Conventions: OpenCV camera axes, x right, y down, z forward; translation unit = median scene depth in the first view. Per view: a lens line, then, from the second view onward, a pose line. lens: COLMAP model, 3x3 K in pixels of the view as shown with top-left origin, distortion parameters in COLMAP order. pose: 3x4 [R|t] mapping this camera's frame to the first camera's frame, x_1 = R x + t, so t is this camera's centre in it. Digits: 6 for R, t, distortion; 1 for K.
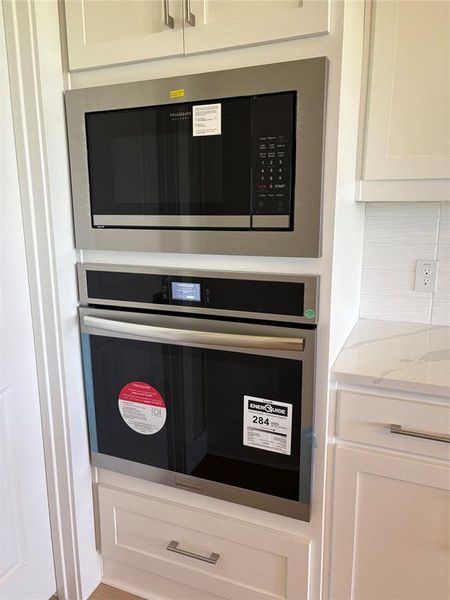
lens RADIAL K [[450.7, 0, 225.0], [0, 450.7, 300.0], [0, 0, 1]] dist [0.024759, -0.001860]
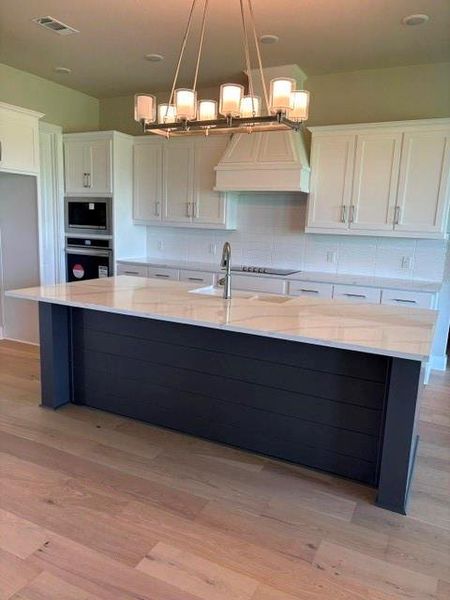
lens RADIAL K [[450.7, 0, 225.0], [0, 450.7, 300.0], [0, 0, 1]] dist [0.024759, -0.001860]
pose [[0.997351, 0.051472, -0.051393, 1.558294], [-0.052976, 0.998194, -0.028336, 0.617525], [0.049842, 0.030984, 0.998276, -3.454505]]
